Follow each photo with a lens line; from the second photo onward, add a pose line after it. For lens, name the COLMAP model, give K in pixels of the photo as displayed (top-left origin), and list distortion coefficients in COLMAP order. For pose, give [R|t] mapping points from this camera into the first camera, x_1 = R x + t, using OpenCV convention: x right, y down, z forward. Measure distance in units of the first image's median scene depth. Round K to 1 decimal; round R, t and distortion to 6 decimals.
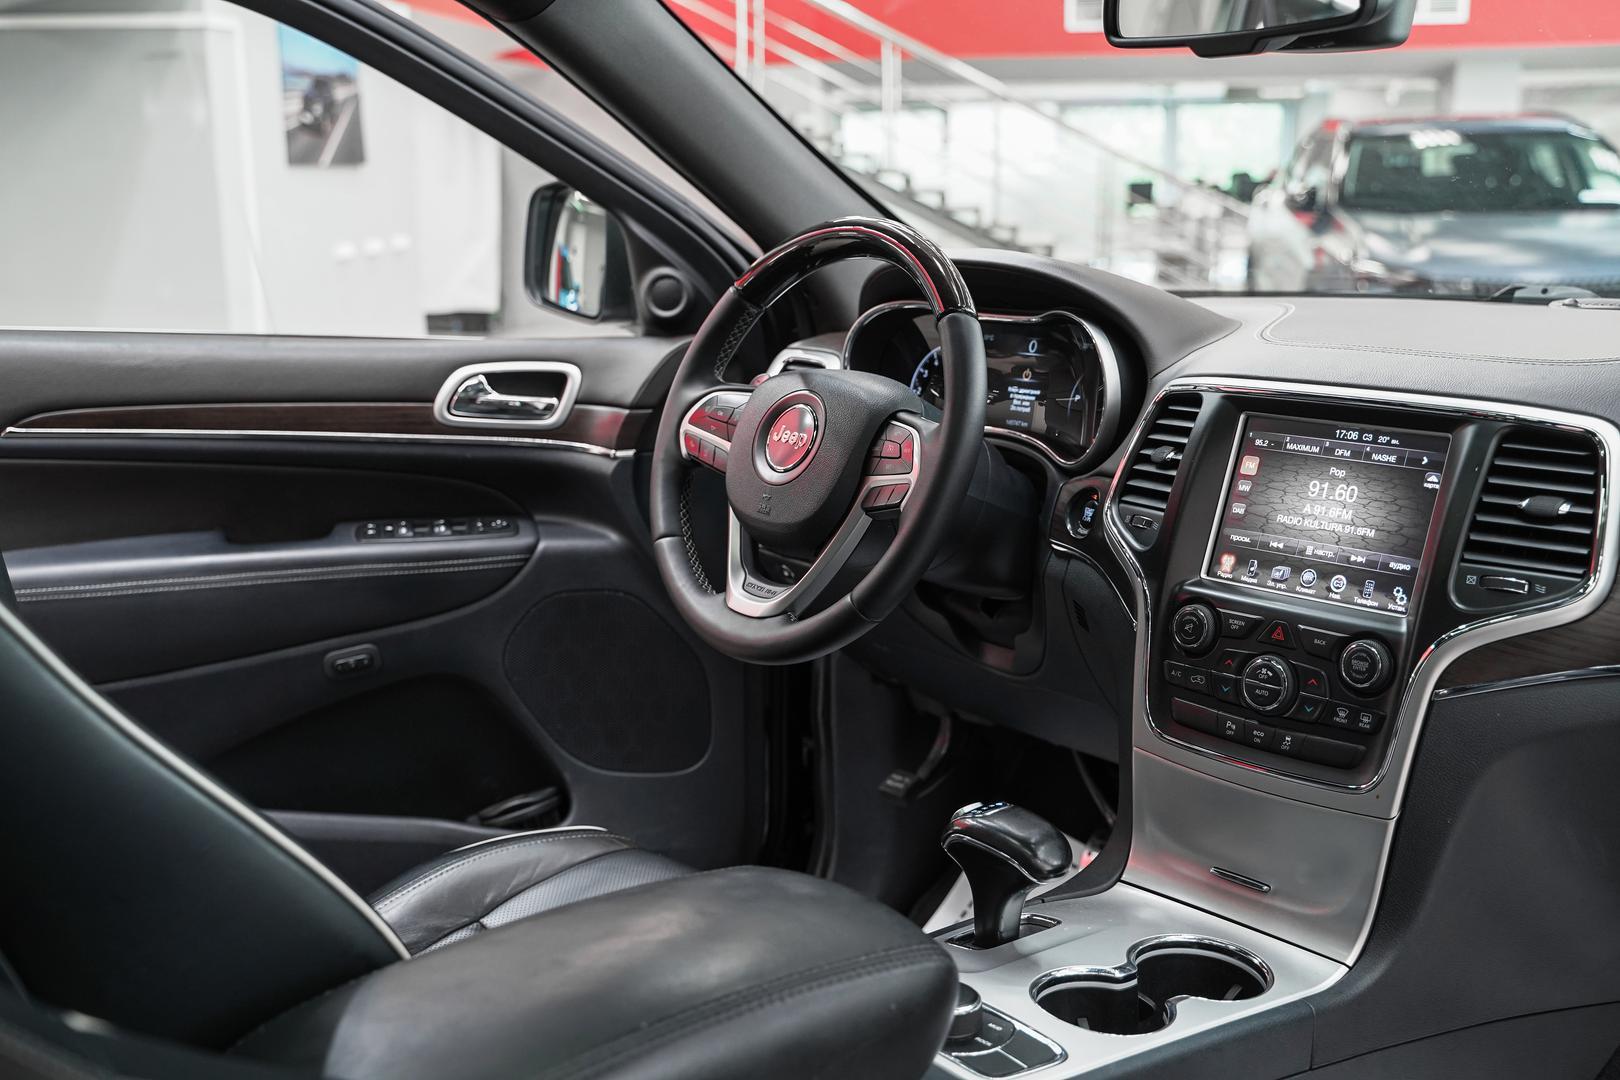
lens RADIAL K [[1782.0, 0, 809.8], [0, 1782.0, 526.3], [0, 0, 1]] dist [0.004297, 0.000000]
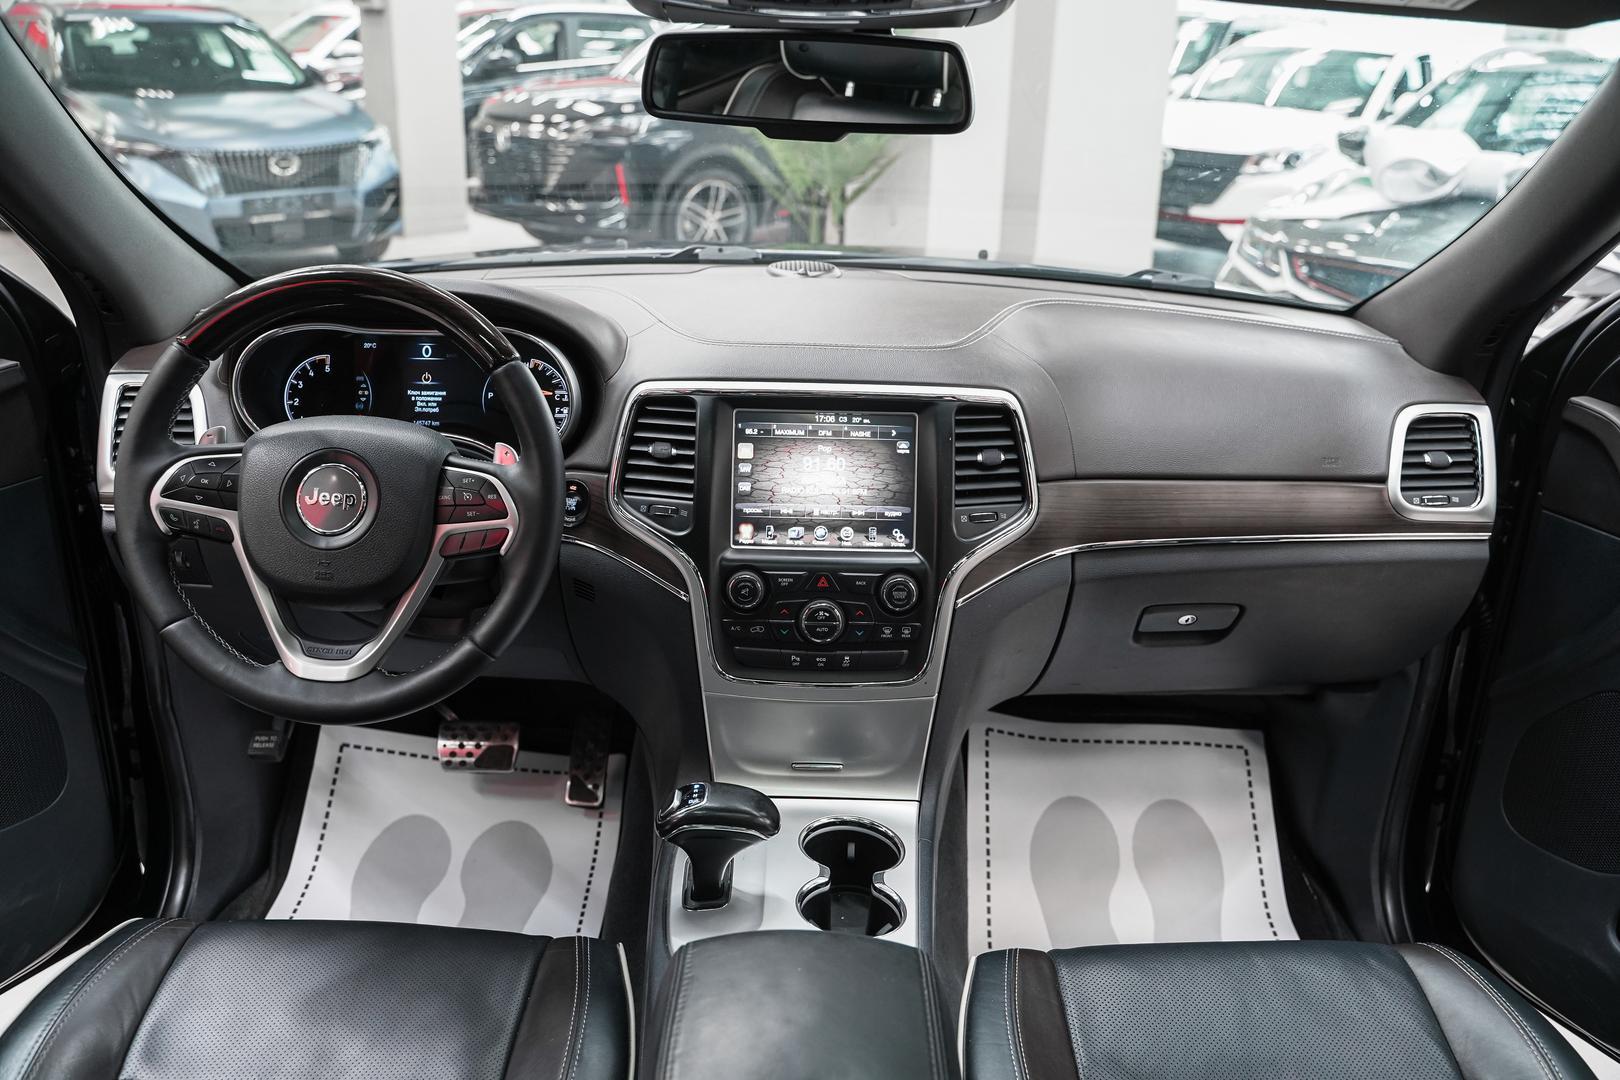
lens RADIAL K [[1307.4, 0, 801.6], [0, 1307.4, 543.6], [0, 0, 1]] dist [-0.106844, 0.078447]
pose [[0.658241, -0.251656, 0.709498, -0.368126], [0.116375, 0.965157, 0.234370, -0.169893], [-0.743758, -0.071704, 0.664592, 0.335418]]
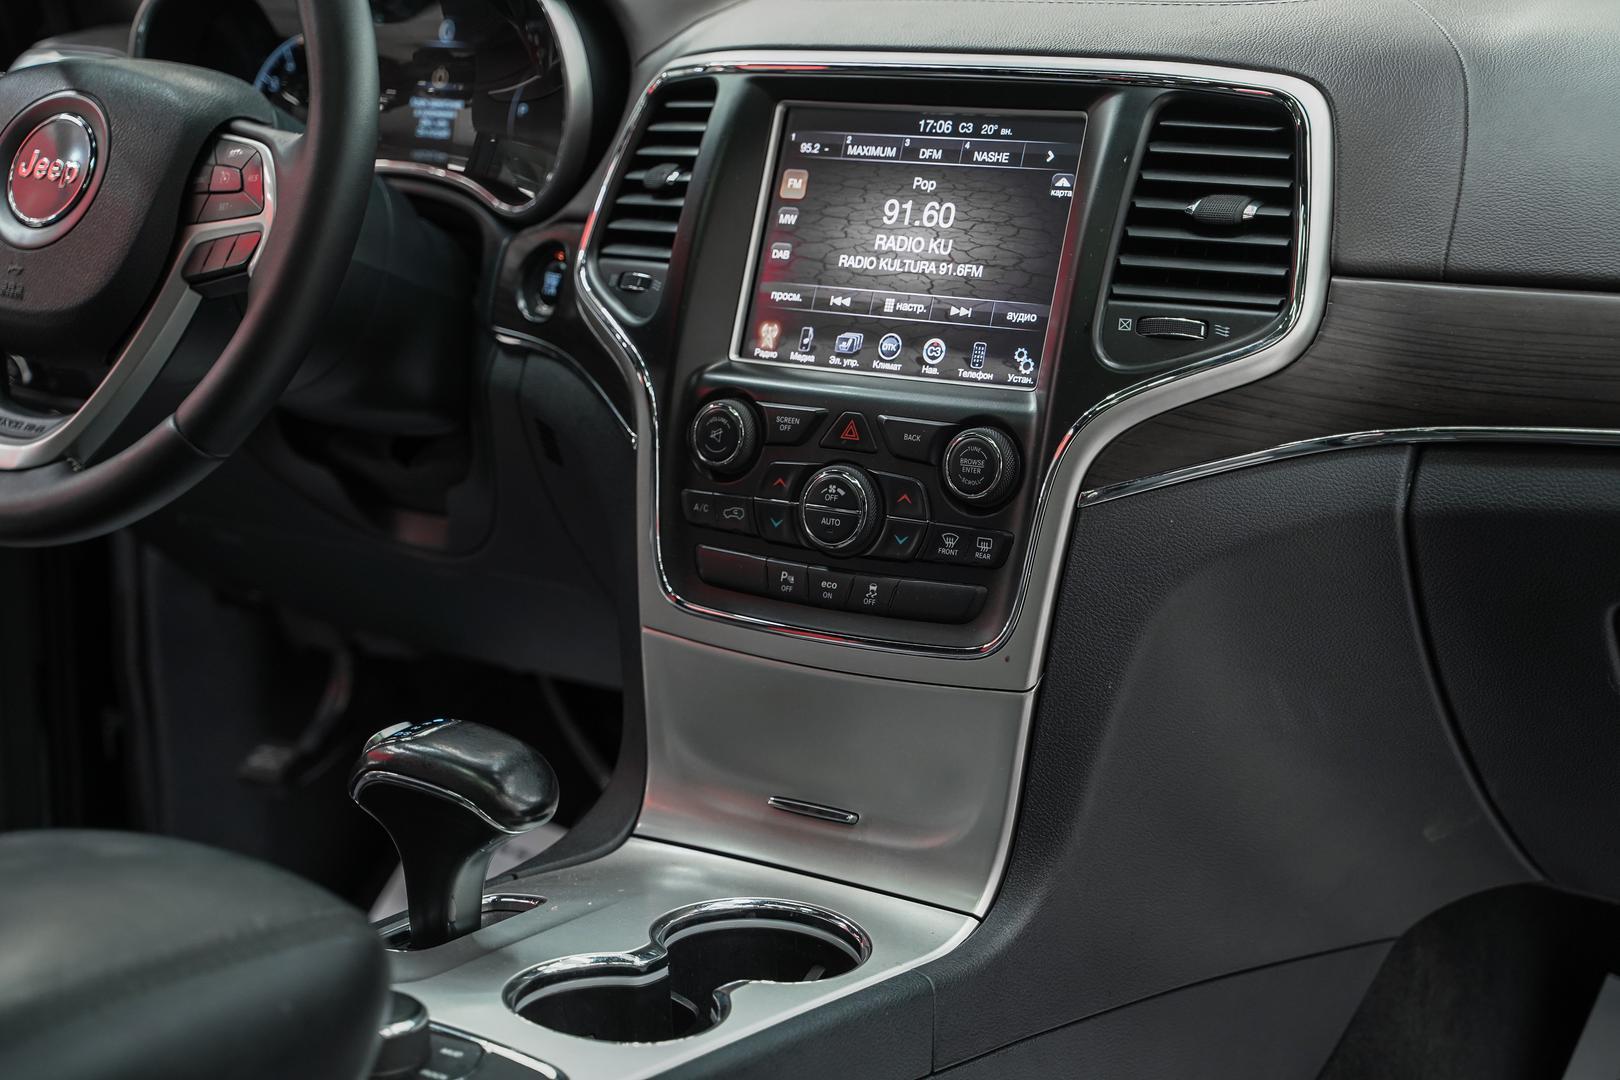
lens RADIAL K [[2747.2, 0, 812.2], [0, 2747.2, 536.8], [0, 0, 1]] dist [0.202208, 0.000000]
pose [[0.966913, -0.059422, 0.248089, -0.003975], [0.051004, 0.997888, 0.040228, 0.050825], [-0.249956, -0.026243, 0.967902, 0.019078]]
